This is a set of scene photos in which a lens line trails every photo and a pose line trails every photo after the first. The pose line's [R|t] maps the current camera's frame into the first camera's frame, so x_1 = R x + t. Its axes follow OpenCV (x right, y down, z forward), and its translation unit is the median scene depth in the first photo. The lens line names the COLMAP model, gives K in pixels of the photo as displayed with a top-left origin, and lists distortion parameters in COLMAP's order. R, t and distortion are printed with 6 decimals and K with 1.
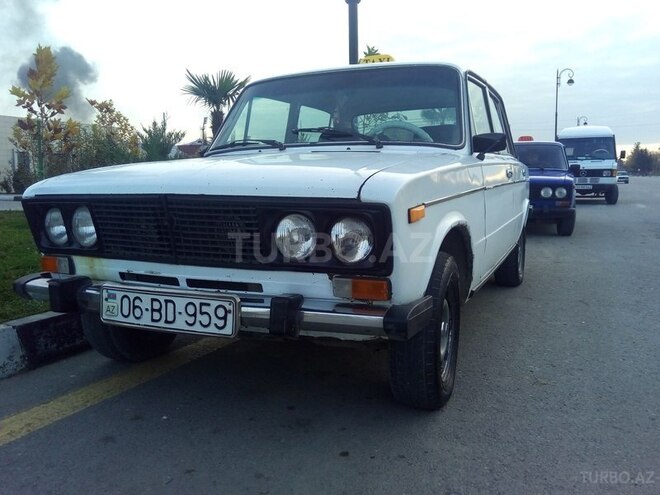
lens RADIAL K [[560.2, 0, 330.0], [0, 560.2, 247.5], [0, 0, 1]] dist [0.146891, -0.242003]
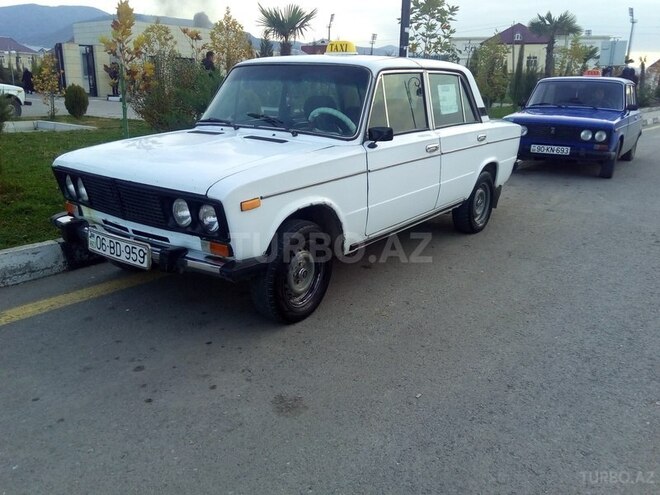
lens RADIAL K [[560.2, 0, 330.0], [0, 560.2, 247.5], [0, 0, 1]] dist [0.146891, -0.242003]
pose [[0.975331, 0.086879, -0.202933, 0.622739], [-0.051959, 0.983819, 0.171467, -0.198161], [0.214546, -0.156693, 0.964063, -0.441922]]
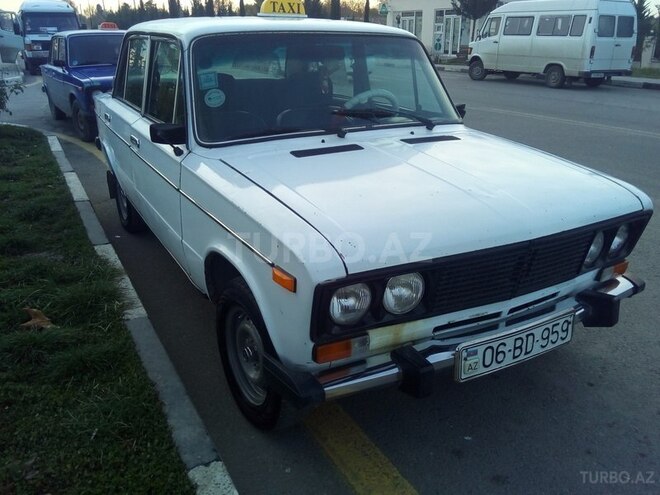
lens RADIAL K [[560.2, 0, 330.0], [0, 560.2, 247.5], [0, 0, 1]] dist [0.146891, -0.242003]
pose [[0.572292, -0.276145, 0.772157, -1.206648], [0.084030, 0.956388, 0.279751, -0.368713], [-0.815733, -0.095215, 0.570538, 0.678528]]
